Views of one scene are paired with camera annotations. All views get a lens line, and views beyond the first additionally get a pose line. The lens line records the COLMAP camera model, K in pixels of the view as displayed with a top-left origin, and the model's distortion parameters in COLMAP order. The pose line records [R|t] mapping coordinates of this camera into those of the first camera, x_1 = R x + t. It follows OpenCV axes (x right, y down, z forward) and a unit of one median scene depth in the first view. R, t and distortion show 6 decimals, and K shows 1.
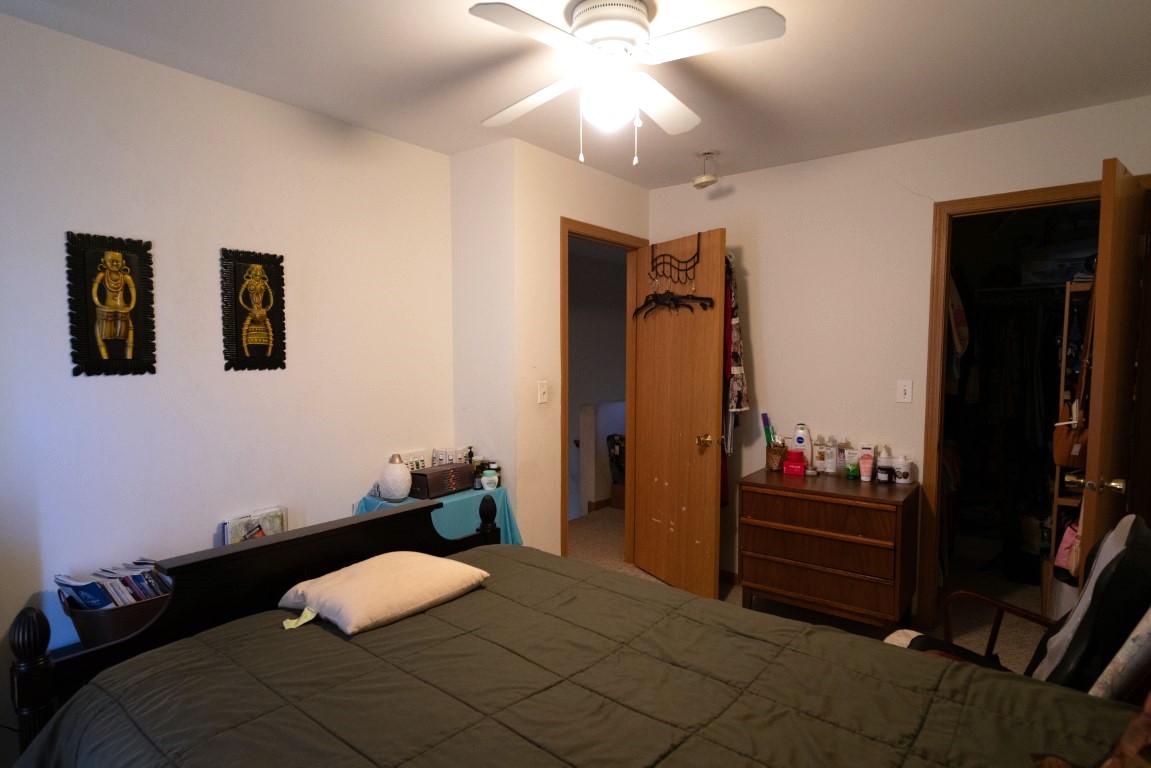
lens RADIAL K [[629.4, 0, 574.3], [0, 629.4, 388.8], [0, 0, 1]] dist [-0.007381, -0.000280]
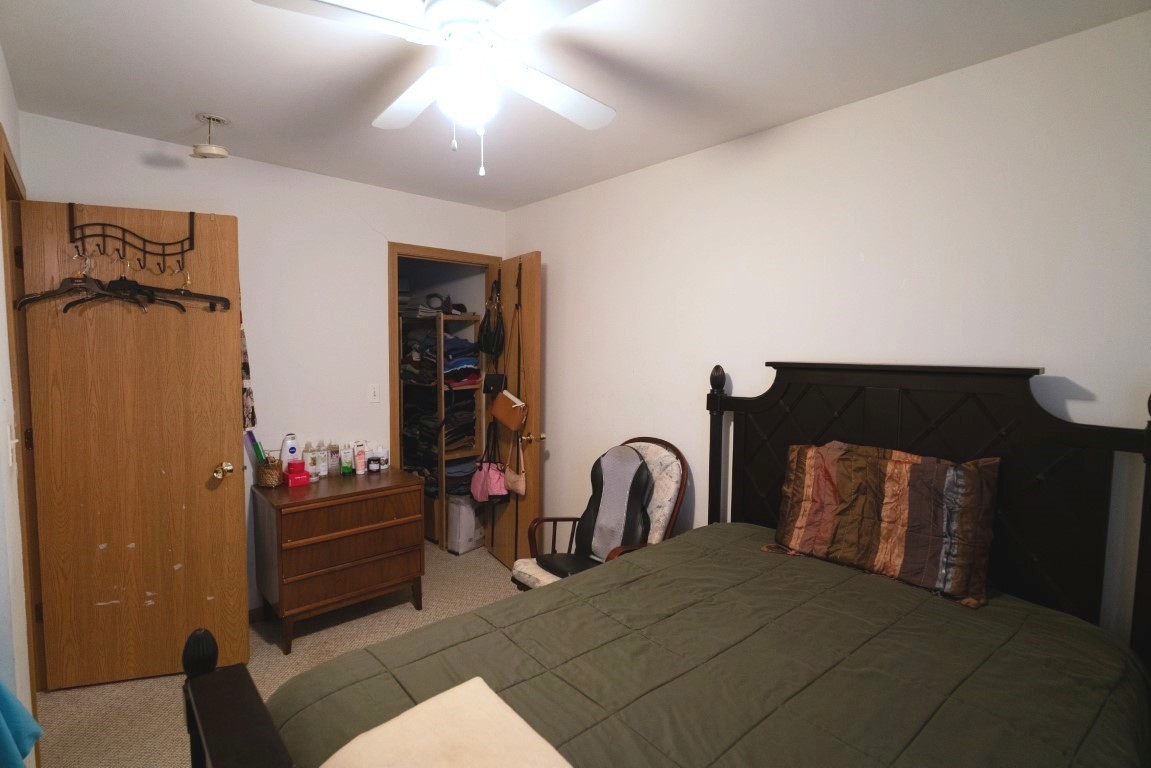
lens RADIAL K [[537.8, 0, 574.6], [0, 537.8, 384.0], [0, 0, 1]] dist [-0.003442, -0.001707]
pose [[0.163740, -0.057546, 0.984824, -0.399152], [0.049003, 0.997539, 0.050142, -0.043488], [-0.985286, 0.040049, 0.166157, 0.423540]]
